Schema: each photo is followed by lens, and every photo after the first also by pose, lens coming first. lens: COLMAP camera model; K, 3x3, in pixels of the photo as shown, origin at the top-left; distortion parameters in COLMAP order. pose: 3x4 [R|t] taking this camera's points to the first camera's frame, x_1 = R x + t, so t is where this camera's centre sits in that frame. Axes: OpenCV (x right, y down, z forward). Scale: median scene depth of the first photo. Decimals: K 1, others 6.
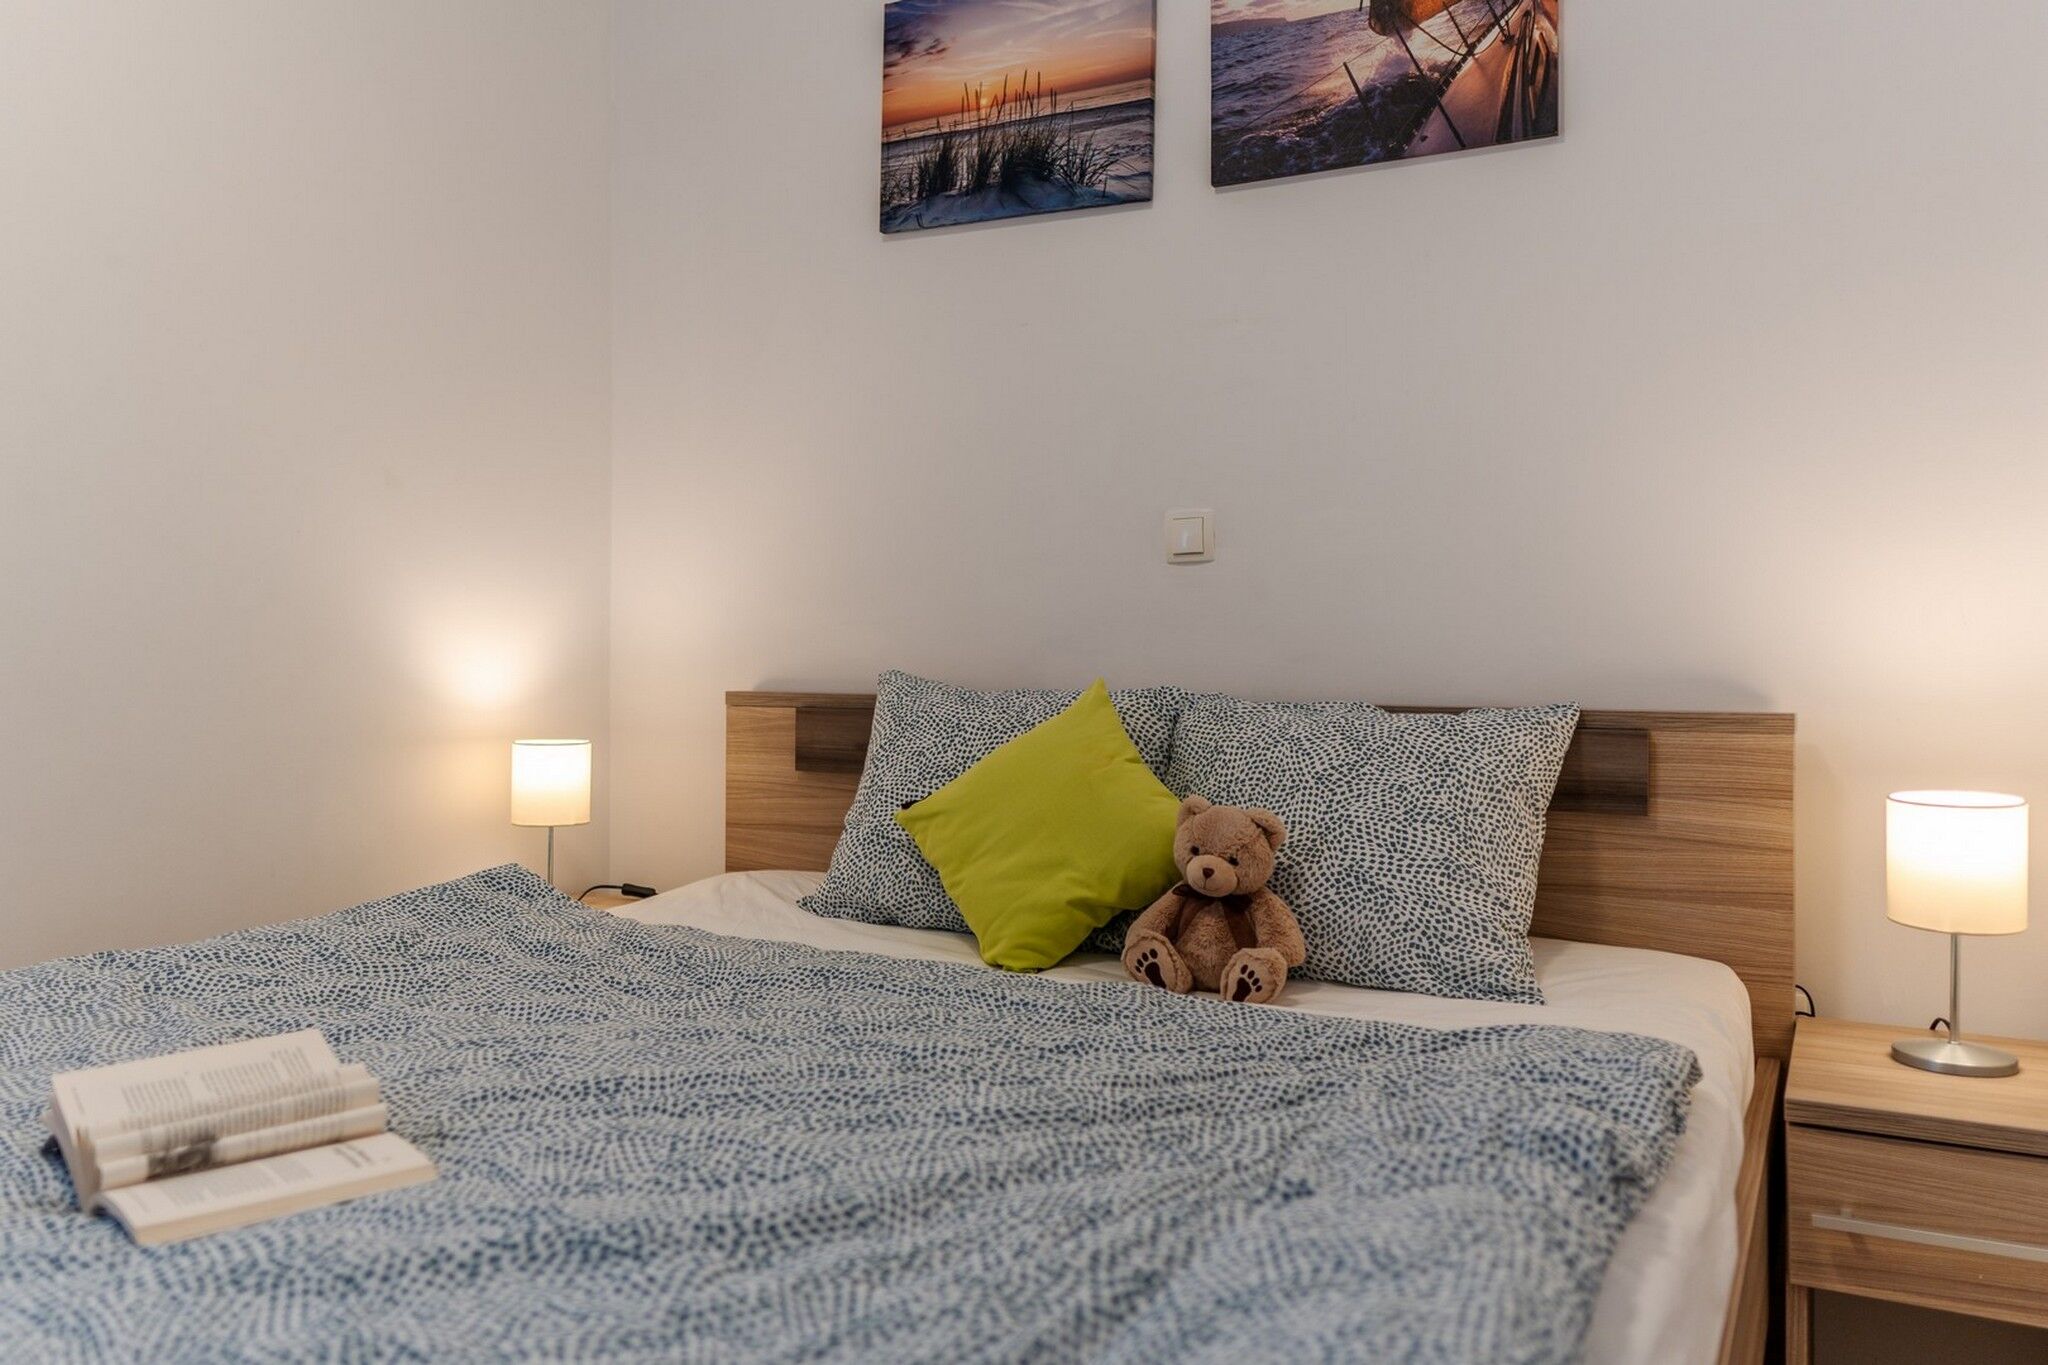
lens RADIAL K [[1545.1, 0, 932.7], [0, 1545.1, 623.4], [0, 0, 1]] dist [0.004516, -0.003235]
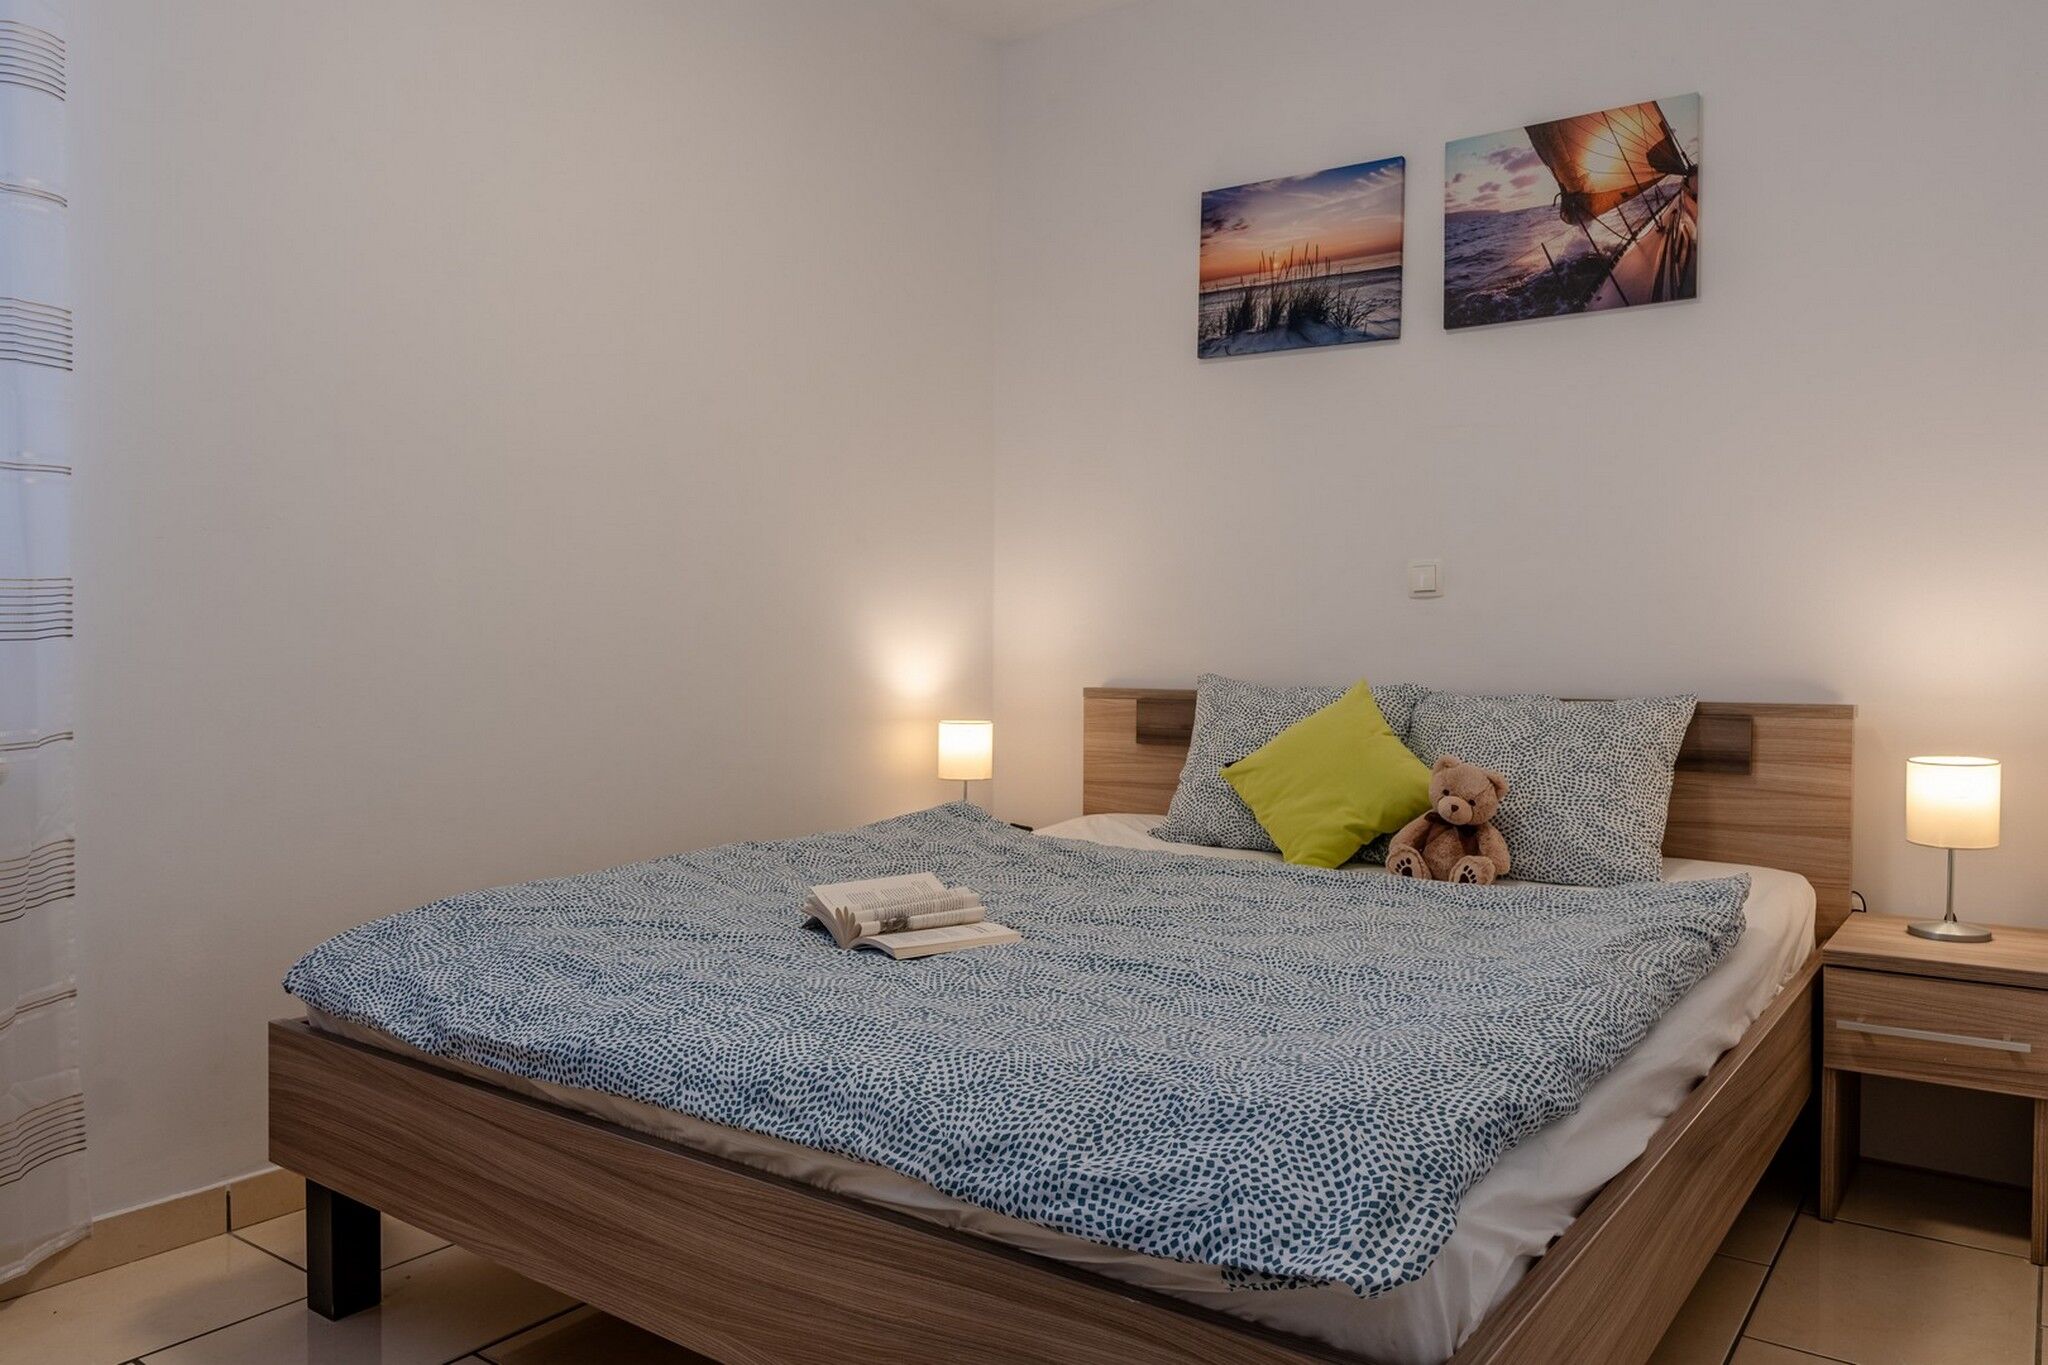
lens RADIAL K [[1418.8, 0, 1012.9], [0, 1418.8, 667.4], [0, 0, 1]] dist [-0.000982, 0.002533]
pose [[0.994590, 0.004335, -0.103785, -0.075302], [-0.001863, 0.999713, 0.023903, -0.006039], [0.103859, -0.023580, 0.994313, -0.334887]]
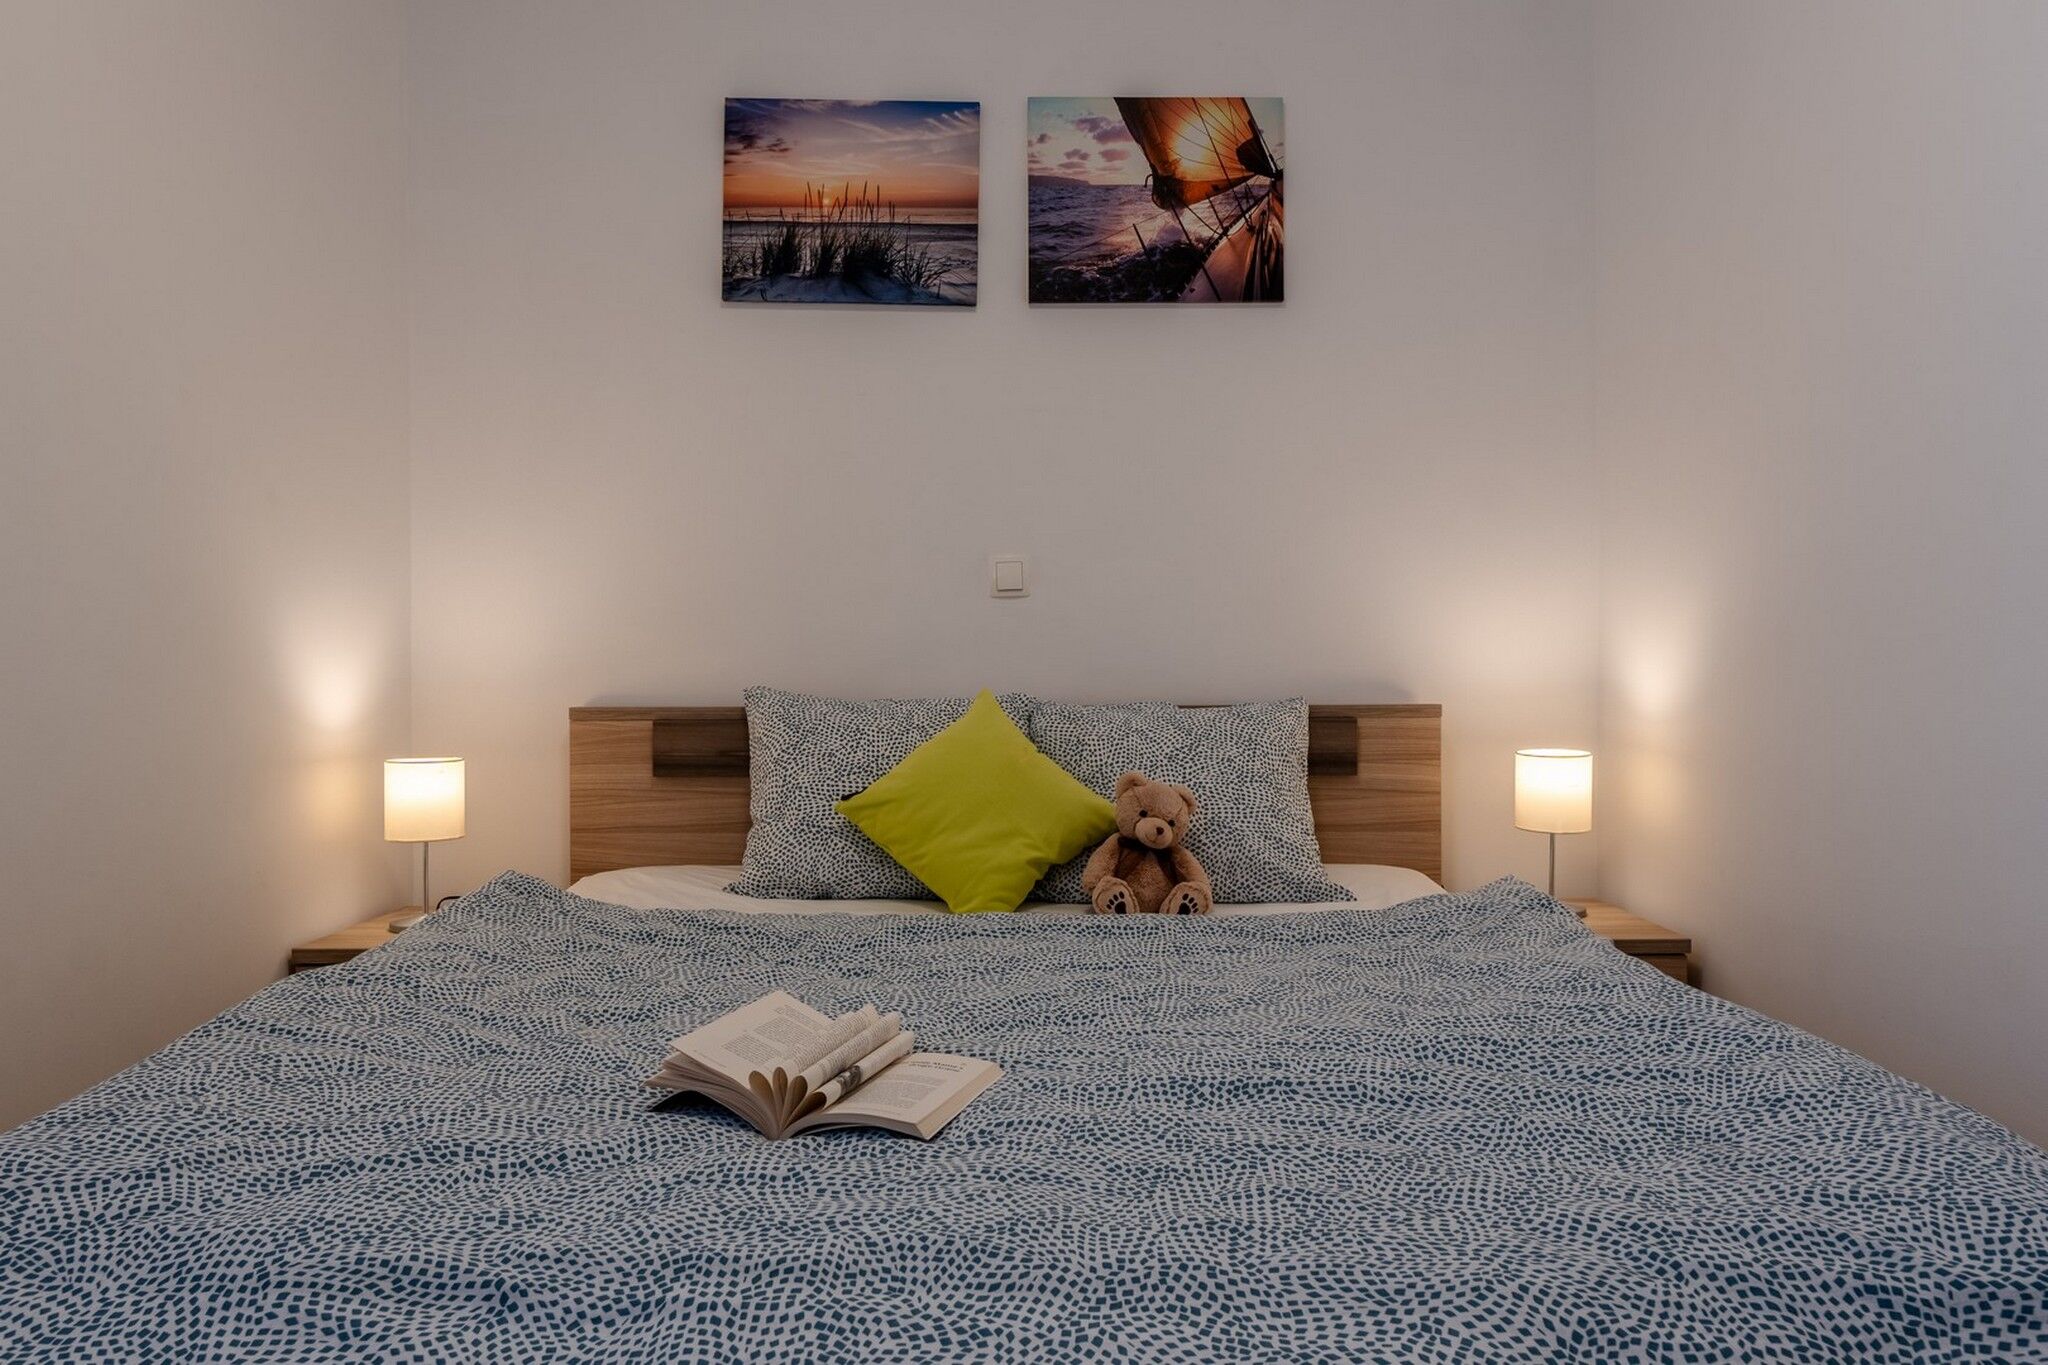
lens RADIAL K [[1418.8, 0, 1012.9], [0, 1418.8, 667.4], [0, 0, 1]] dist [-0.000982, 0.002533]
pose [[0.868858, -0.007398, 0.495007, -0.419411], [-0.001039, 0.999859, 0.016767, -0.001264], [-0.495061, -0.015083, 0.868727, -0.015181]]
